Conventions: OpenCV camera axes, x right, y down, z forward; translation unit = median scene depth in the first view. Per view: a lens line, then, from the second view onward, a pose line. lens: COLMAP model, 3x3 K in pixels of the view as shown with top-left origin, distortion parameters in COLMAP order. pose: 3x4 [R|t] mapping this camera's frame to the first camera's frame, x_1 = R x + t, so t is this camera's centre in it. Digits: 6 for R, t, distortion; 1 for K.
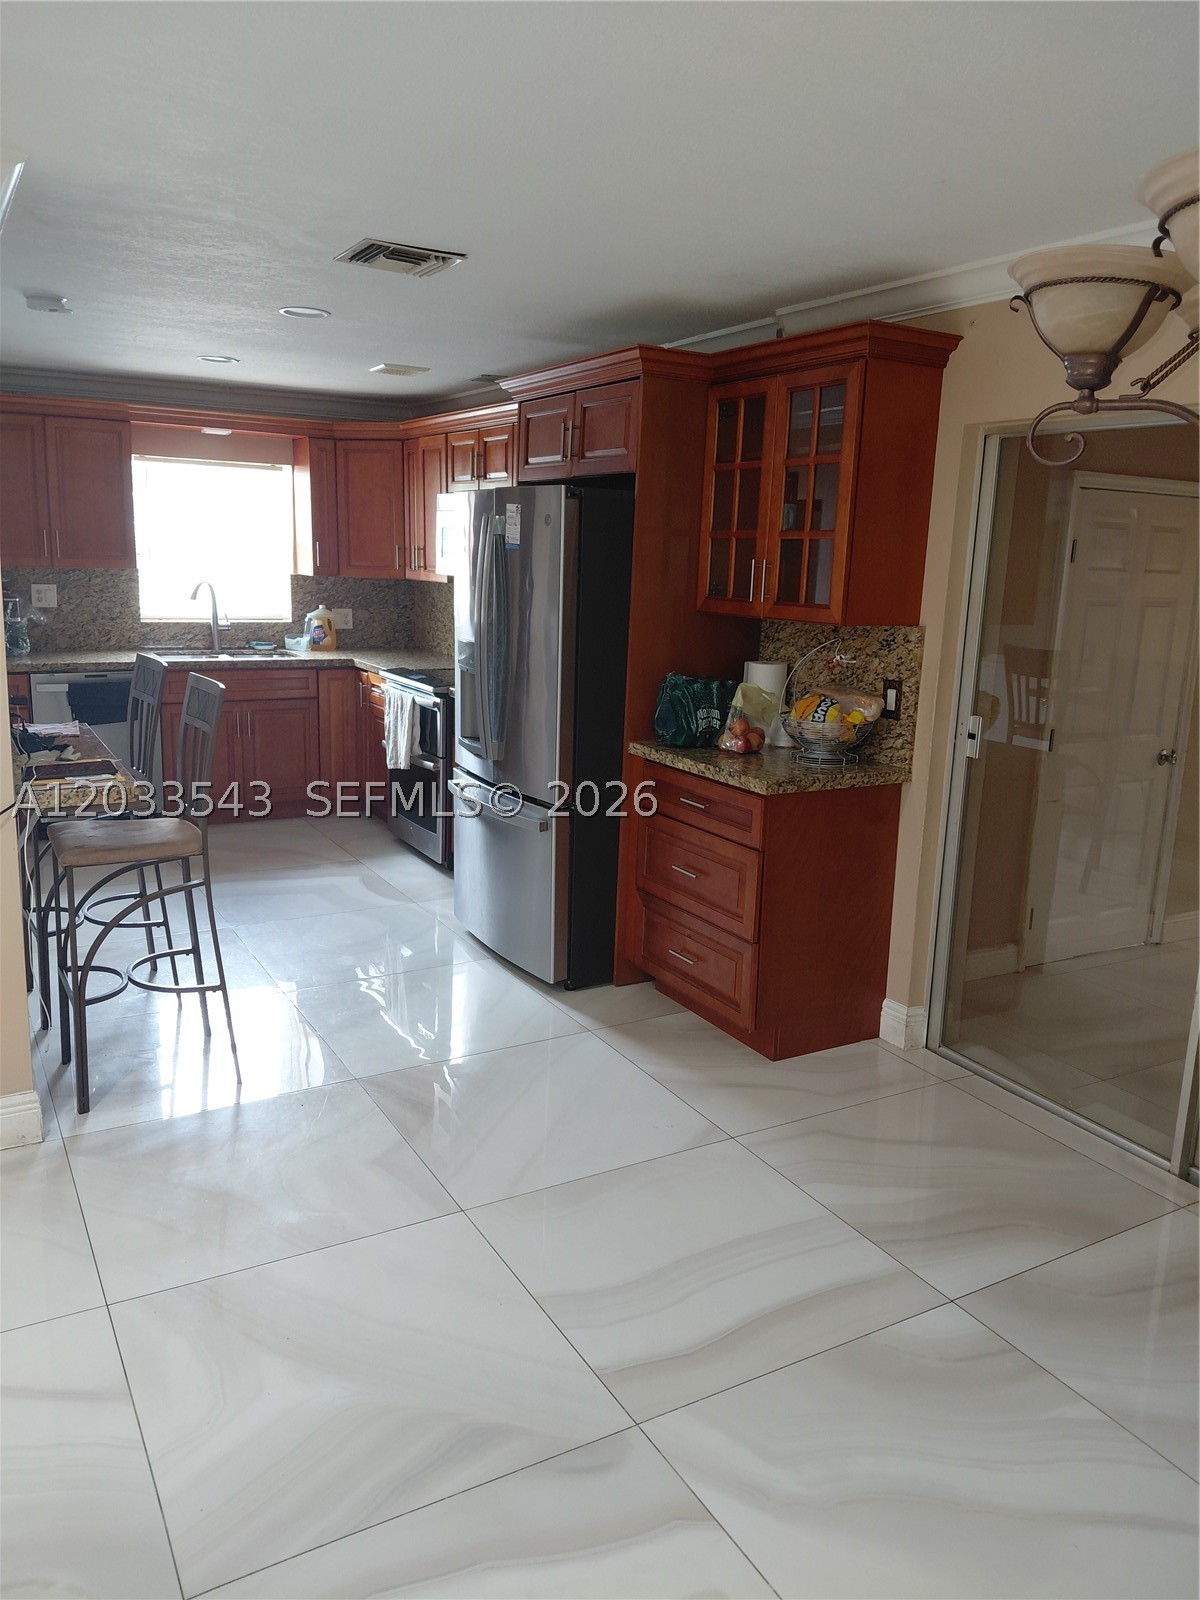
lens RADIAL K [[1186.0, 0, 600.7], [0, 1186.0, 831.8], [0, 0, 1]] dist [0.107810, -0.261043]
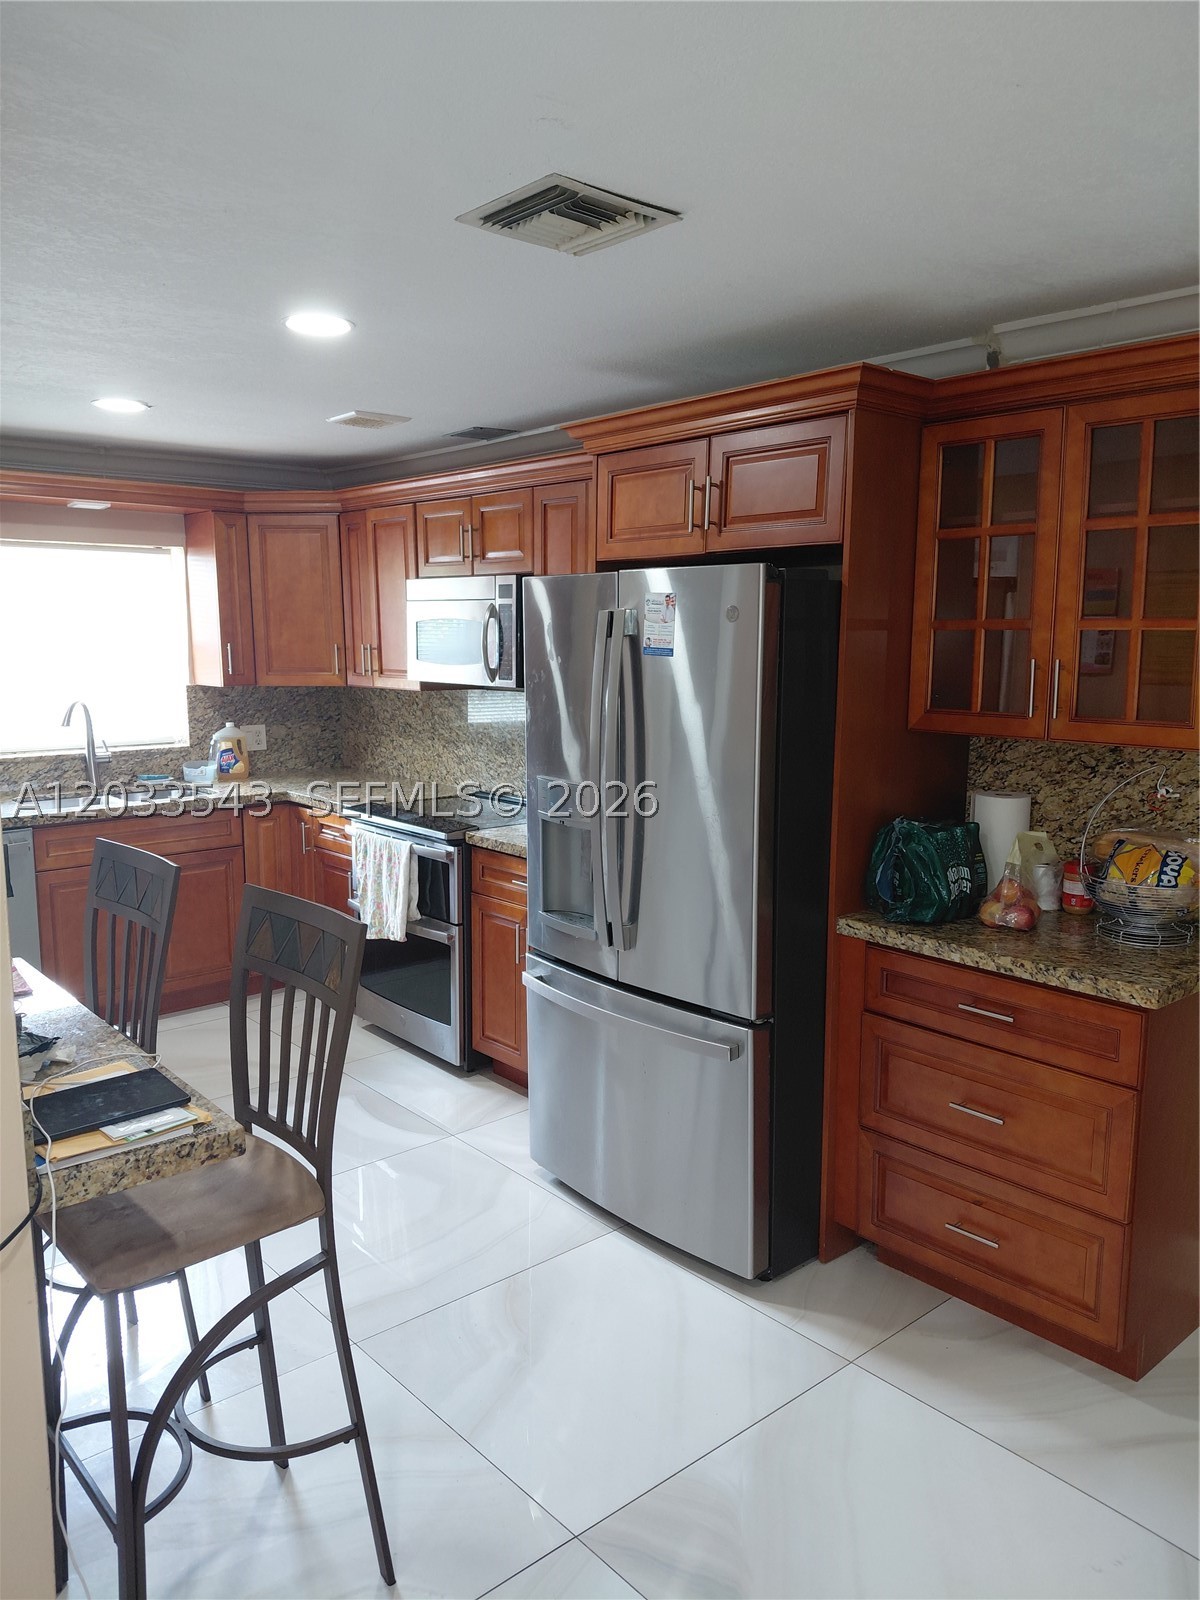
lens RADIAL K [[1186.0, 0, 600.7], [0, 1186.0, 831.8], [0, 0, 1]] dist [0.107810, -0.261043]
pose [[0.980744, -0.061658, 0.185307, -0.181444], [0.072827, 0.995877, -0.054078, -0.073990], [-0.181208, 0.066532, 0.981192, 0.246926]]
